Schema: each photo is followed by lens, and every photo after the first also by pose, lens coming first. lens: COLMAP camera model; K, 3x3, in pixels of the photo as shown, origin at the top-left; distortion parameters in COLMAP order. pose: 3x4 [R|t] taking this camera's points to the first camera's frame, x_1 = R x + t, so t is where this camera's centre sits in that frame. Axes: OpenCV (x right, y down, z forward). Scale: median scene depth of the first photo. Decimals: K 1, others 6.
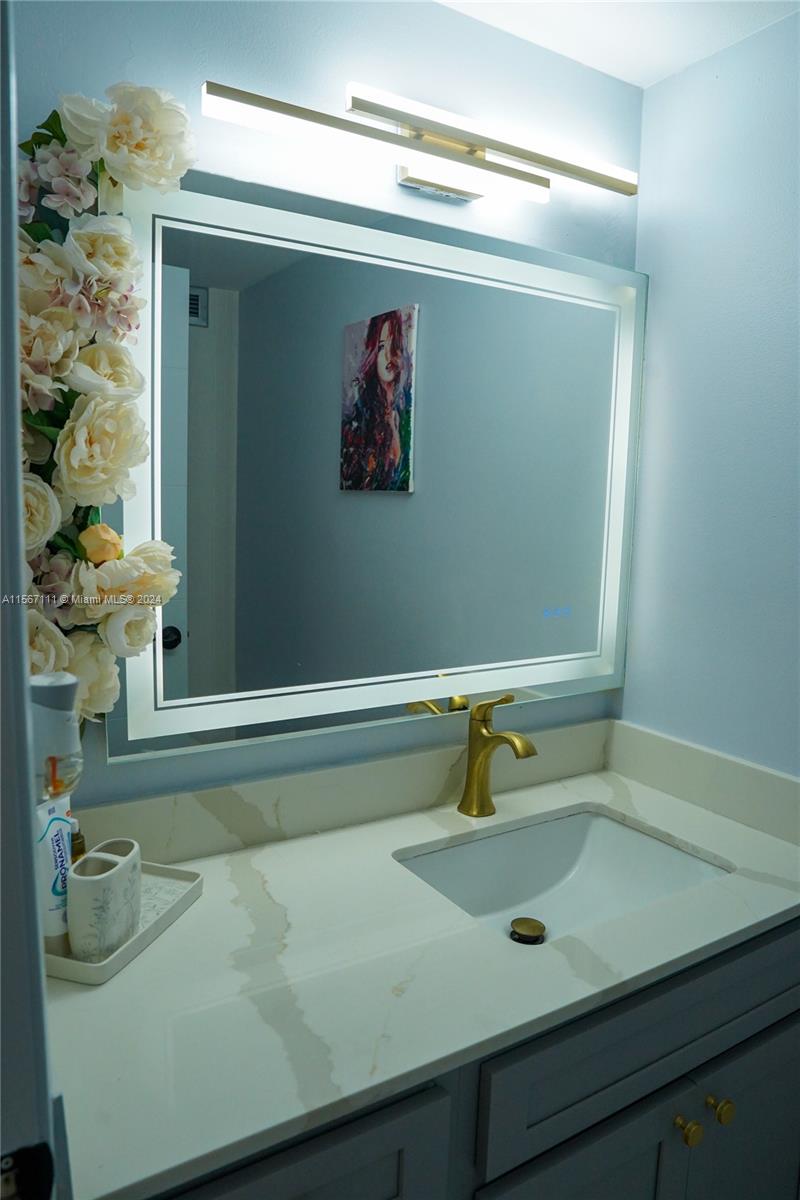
lens RADIAL K [[818.4, 0, 406.8], [0, 818.4, 599.2], [0, 0, 1]] dist [-0.120151, 0.080626]
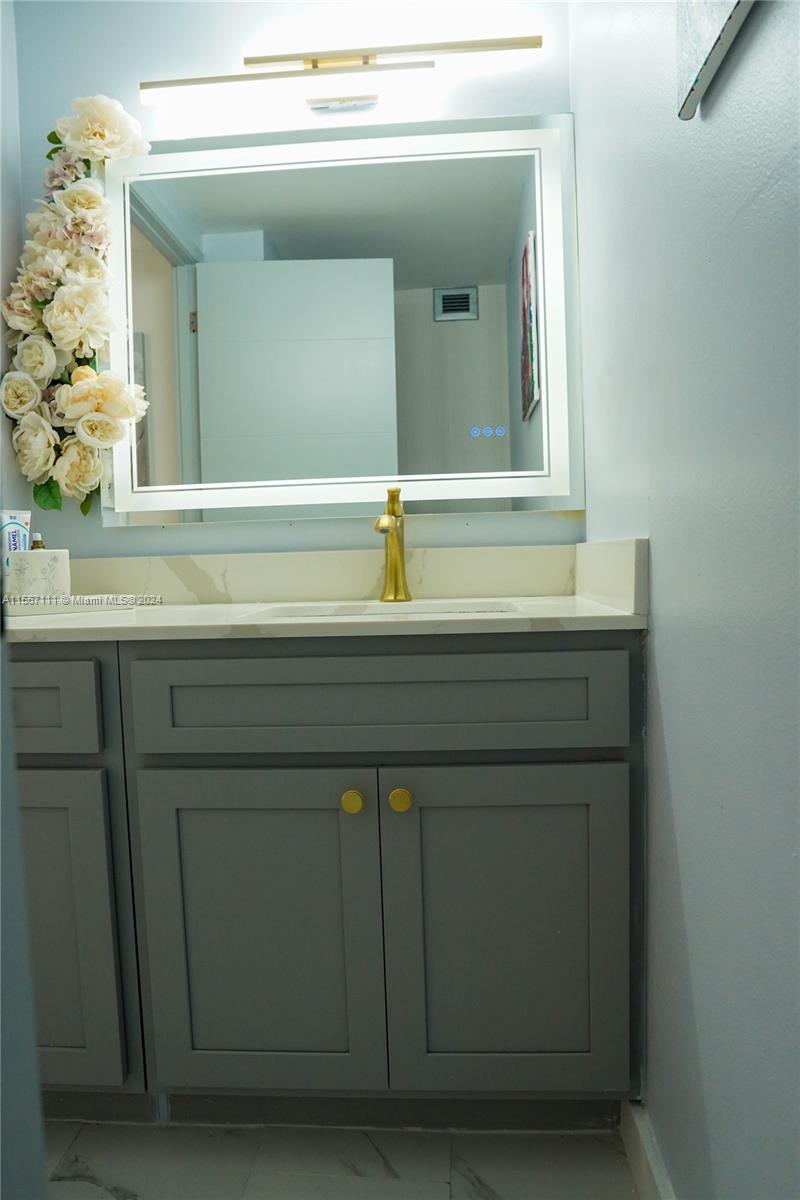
lens RADIAL K [[818.4, 0, 406.8], [0, 818.4, 599.2], [0, 0, 1]] dist [-0.120151, 0.080626]
pose [[0.810516, -0.022124, -0.585299, 0.870706], [-0.026524, 0.996875, -0.074411, 0.386348], [0.585116, 0.075836, 0.807396, 0.094737]]
